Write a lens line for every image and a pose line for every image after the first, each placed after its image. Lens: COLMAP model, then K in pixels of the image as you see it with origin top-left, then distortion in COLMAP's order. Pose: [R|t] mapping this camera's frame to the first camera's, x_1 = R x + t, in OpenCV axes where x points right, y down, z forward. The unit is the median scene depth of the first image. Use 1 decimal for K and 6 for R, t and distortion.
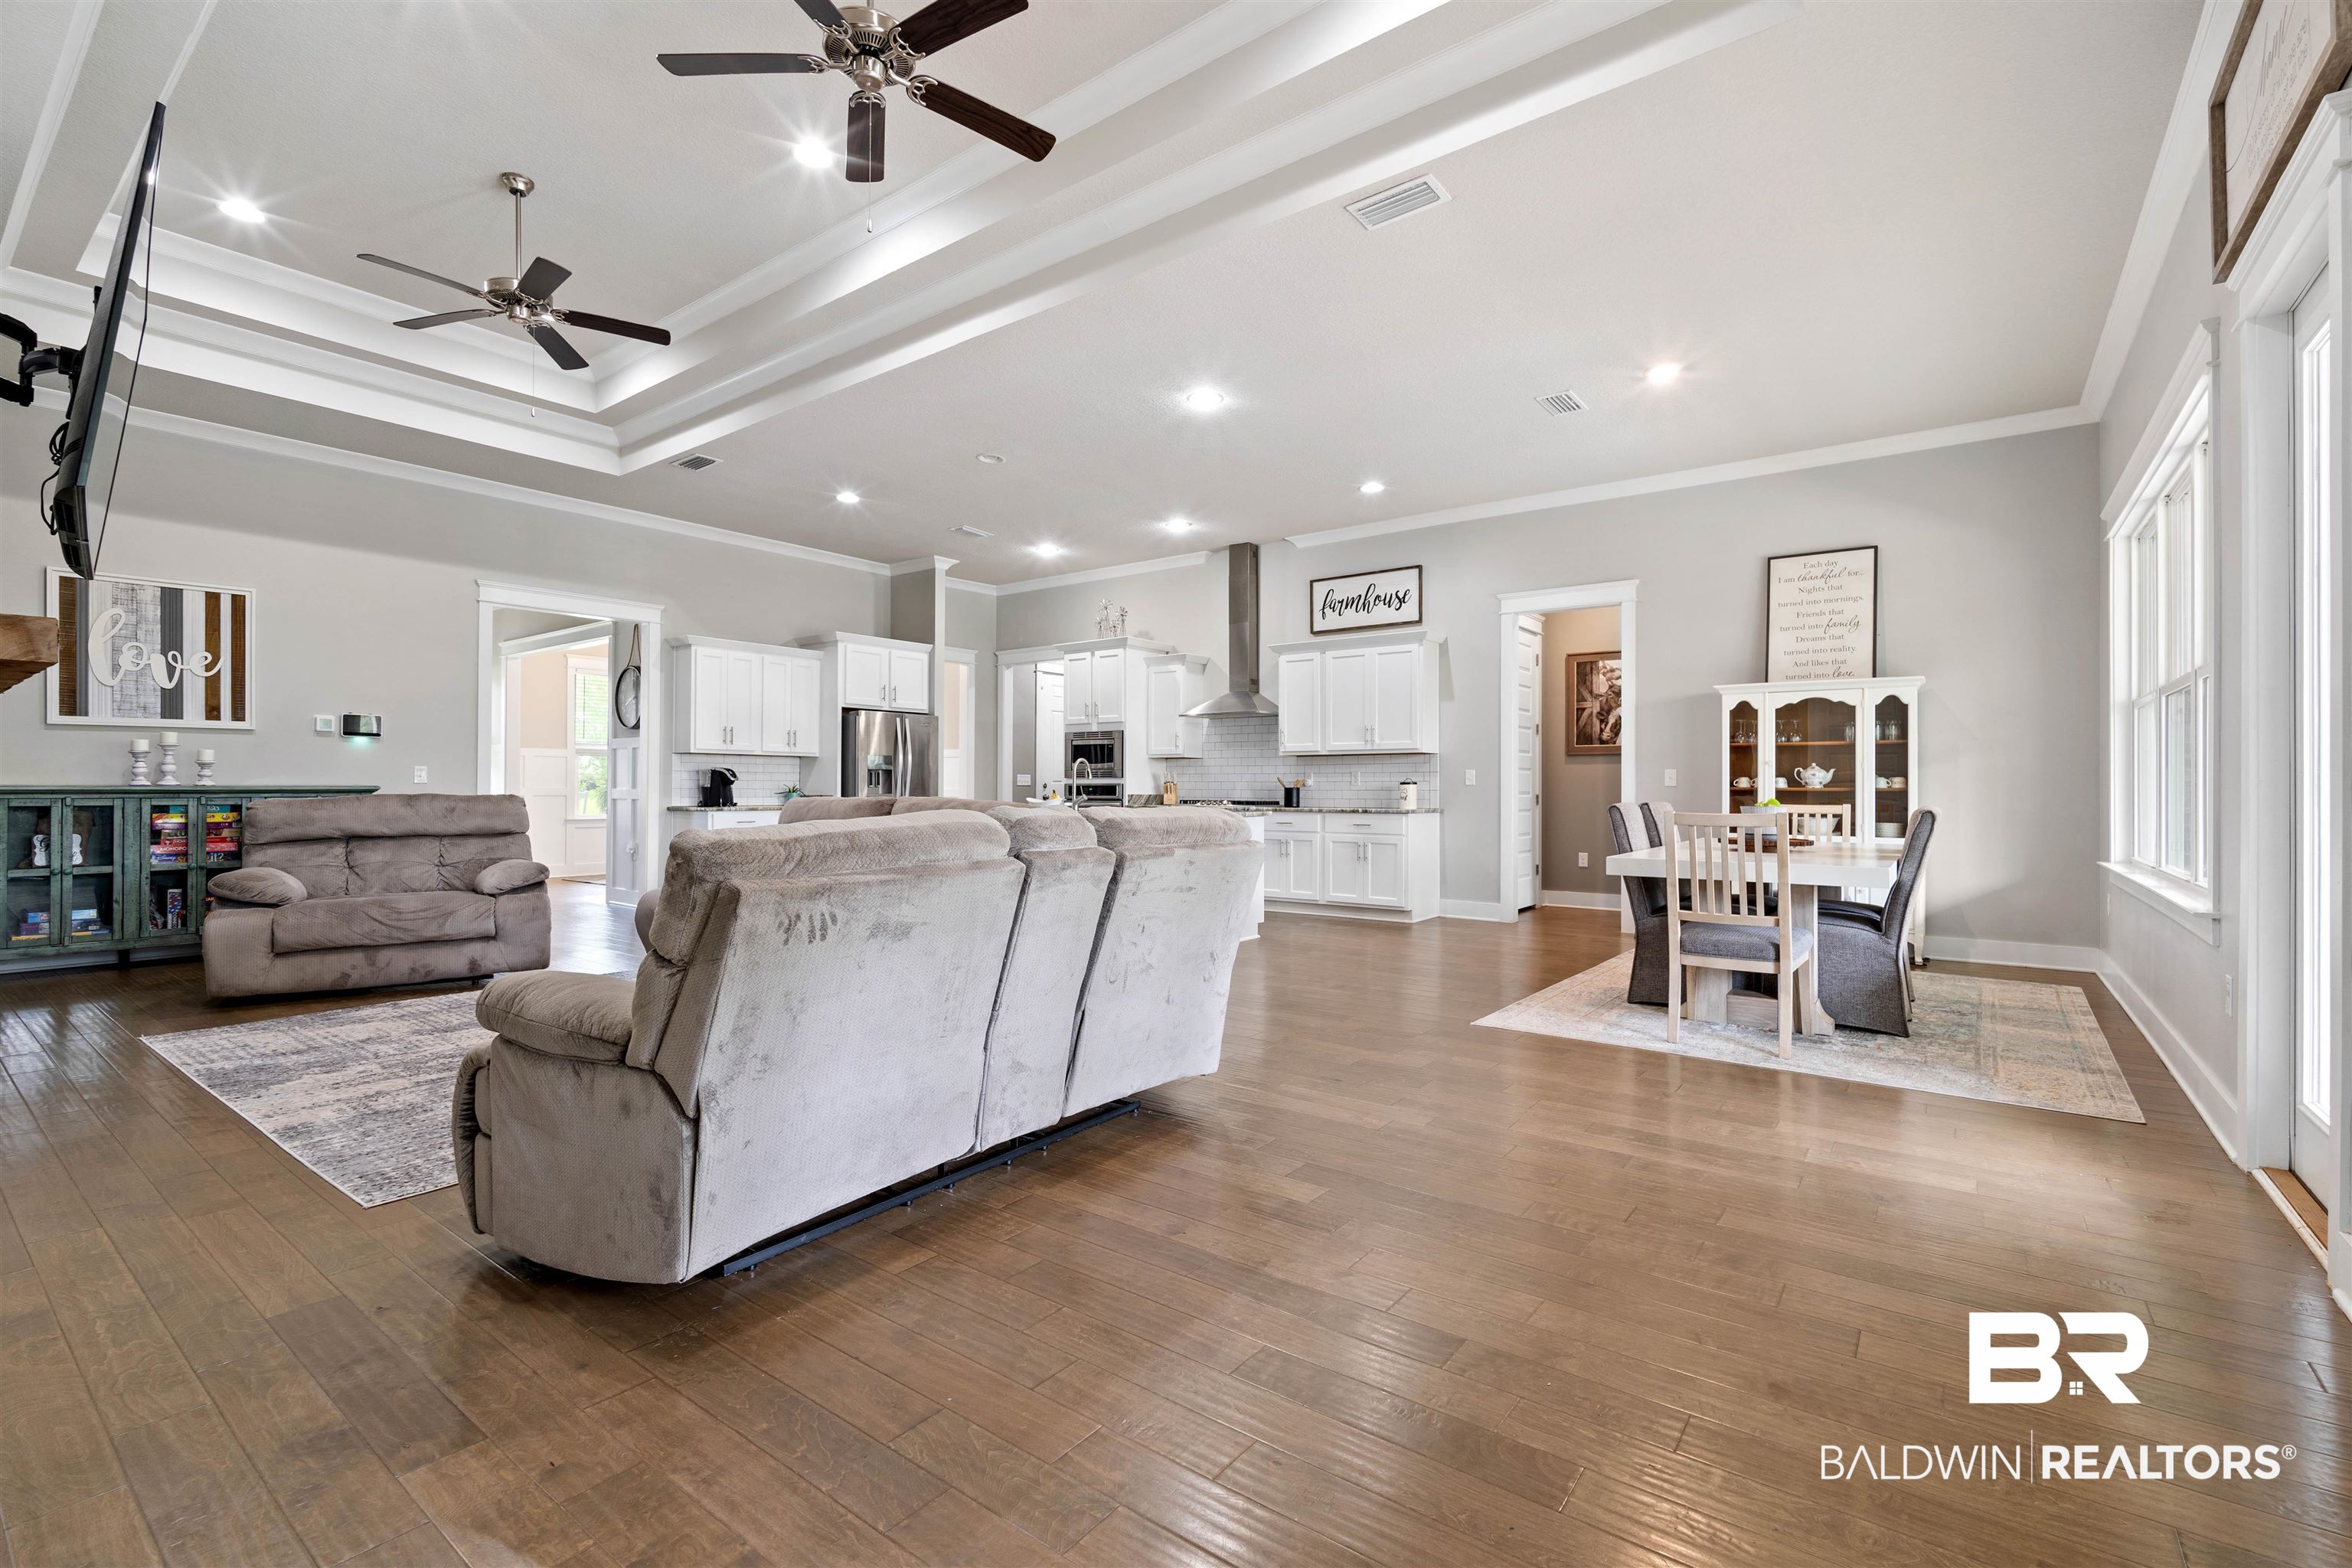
lens RADIAL K [[1029.4, 0, 1191.1], [0, 1029.4, 781.5], [0, 0, 1]] dist [-0.003013, 0.000326]
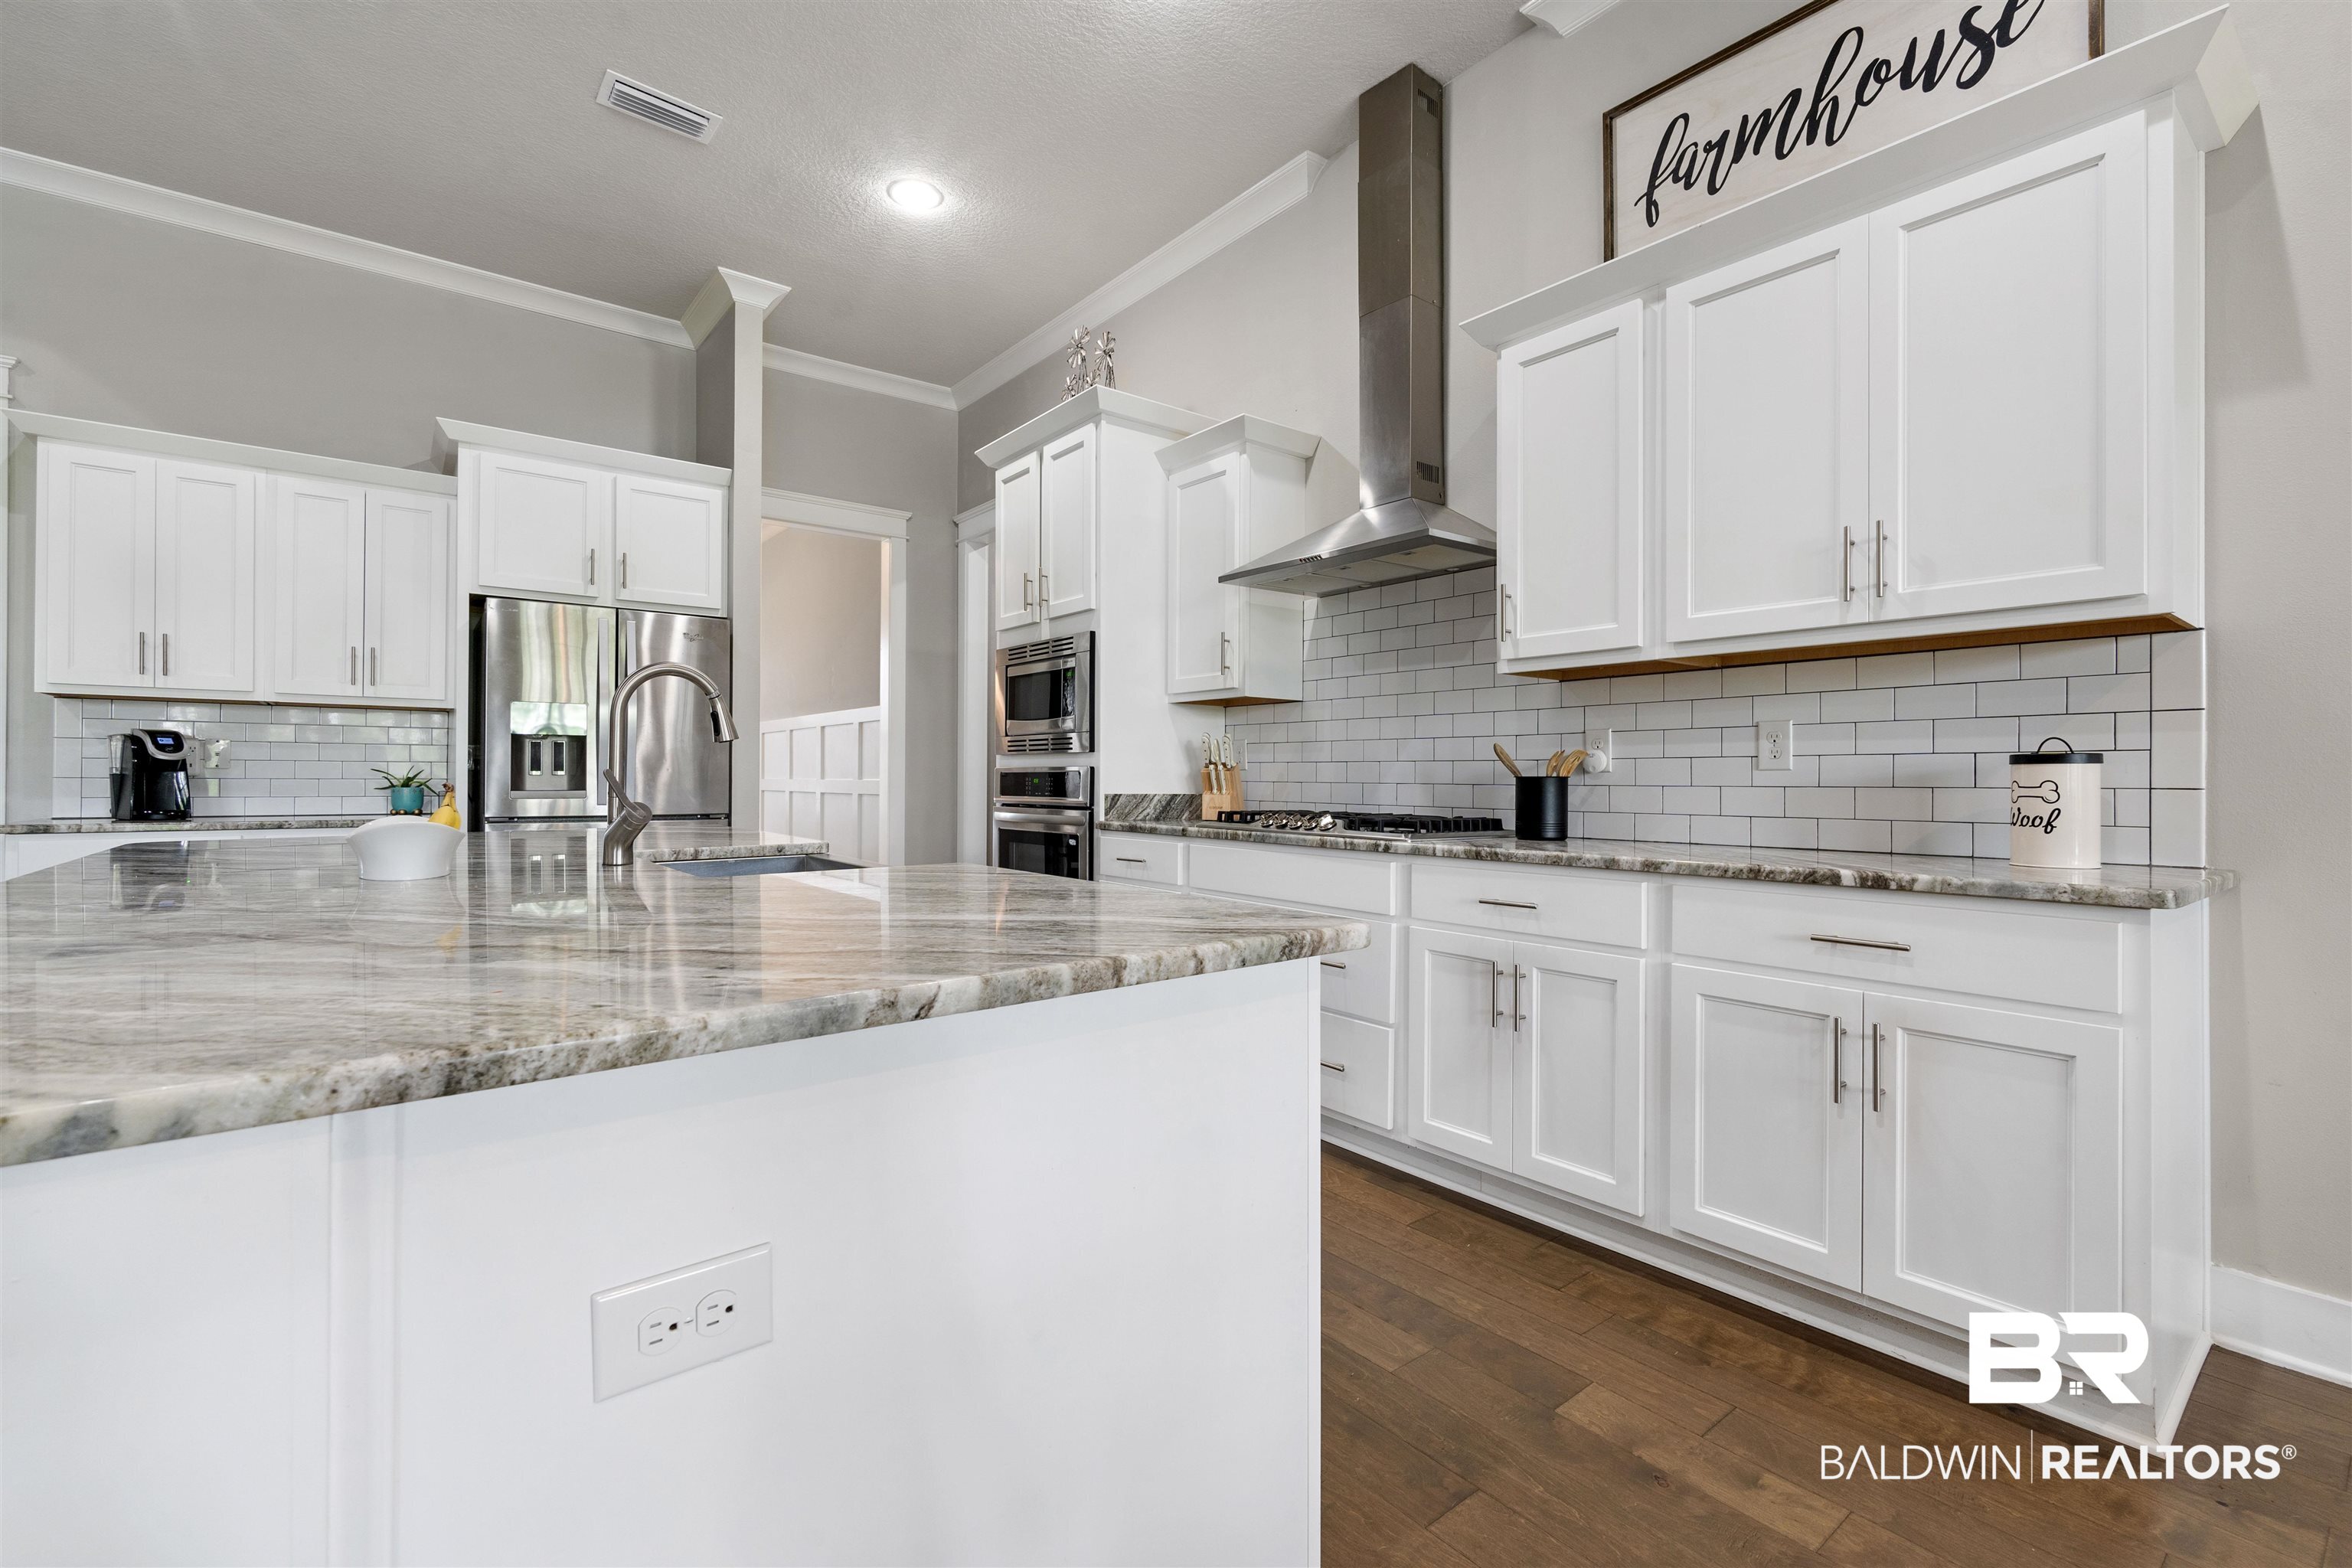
lens RADIAL K [[1029.4, 0, 1192.9], [0, 1029.4, 776.2], [0, 0, 1]] dist [-0.003013, 0.000326]
pose [[0.969311, 0.000890, -0.245837, 0.080471], [0.000077, 0.999992, 0.003923, 0.005002], [0.245839, -0.003821, 0.969303, 0.749237]]
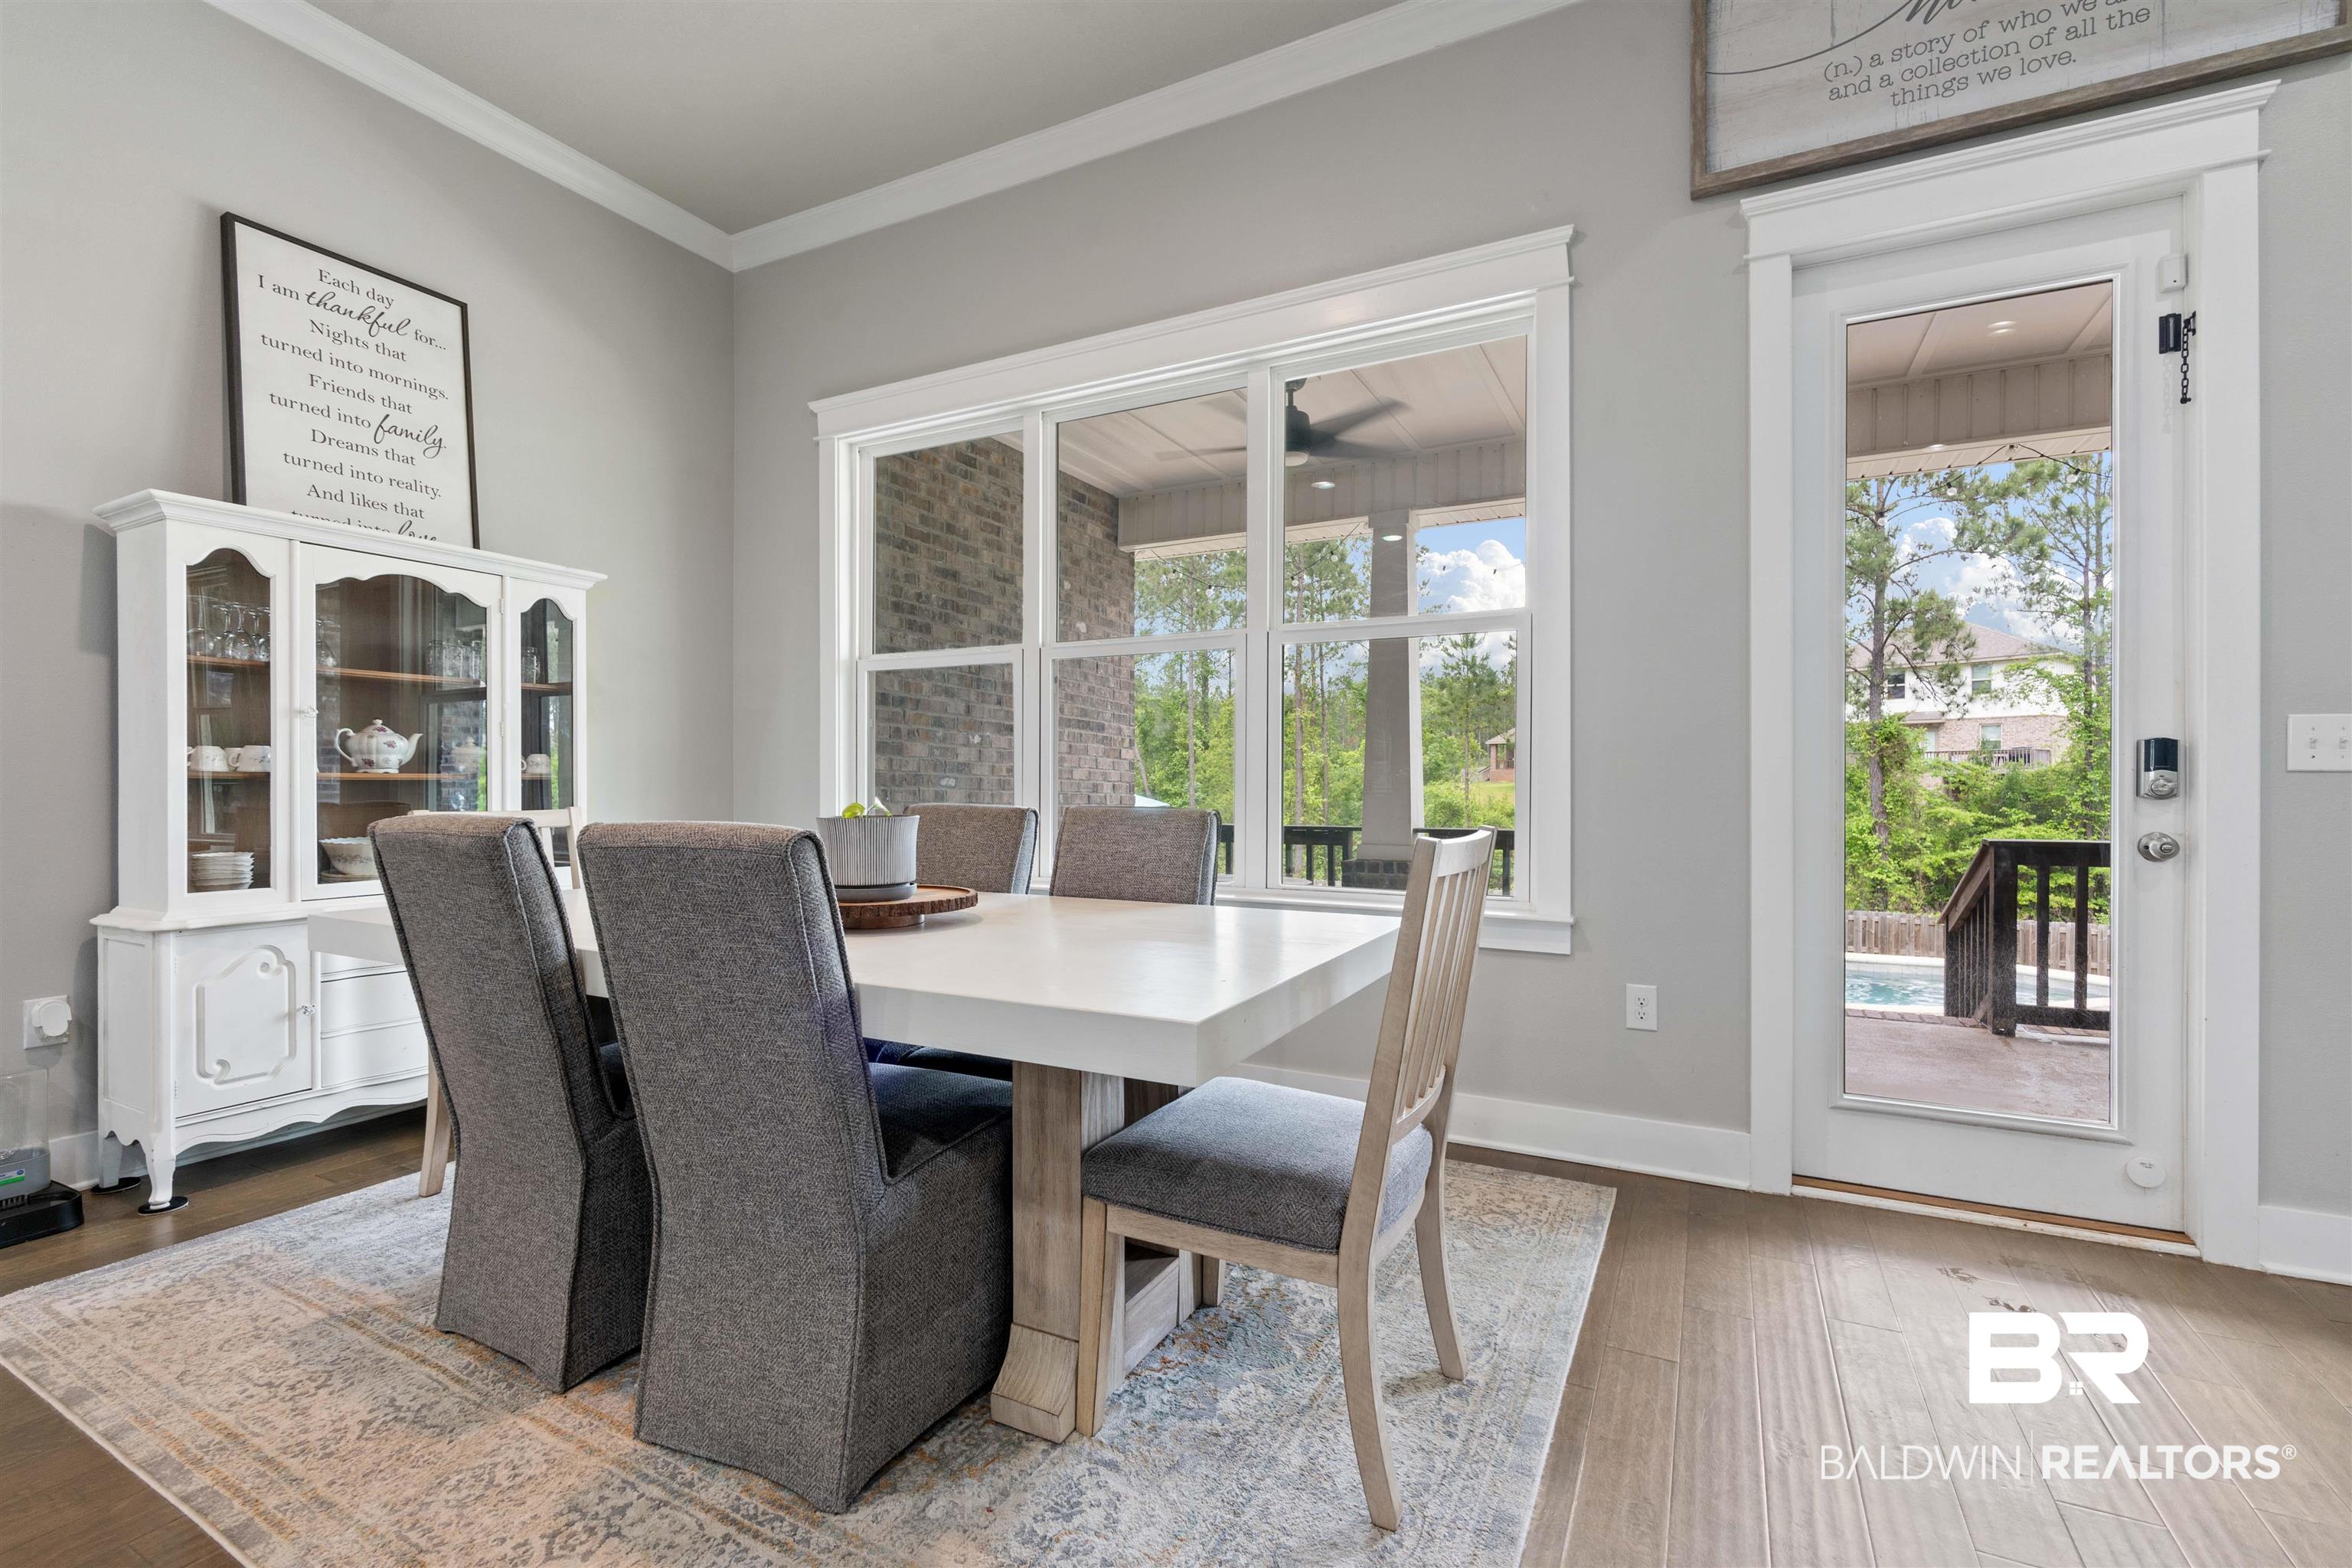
lens RADIAL K [[1029.4, 0, 1198.9], [0, 1029.4, 778.8], [0, 0, 1]] dist [-0.003013, 0.000326]
pose [[-0.175129, -0.005054, 0.984532, 0.074462], [-0.010670, 0.999938, 0.003236, 0.003013], [-0.984488, -0.009938, -0.175173, 0.586188]]
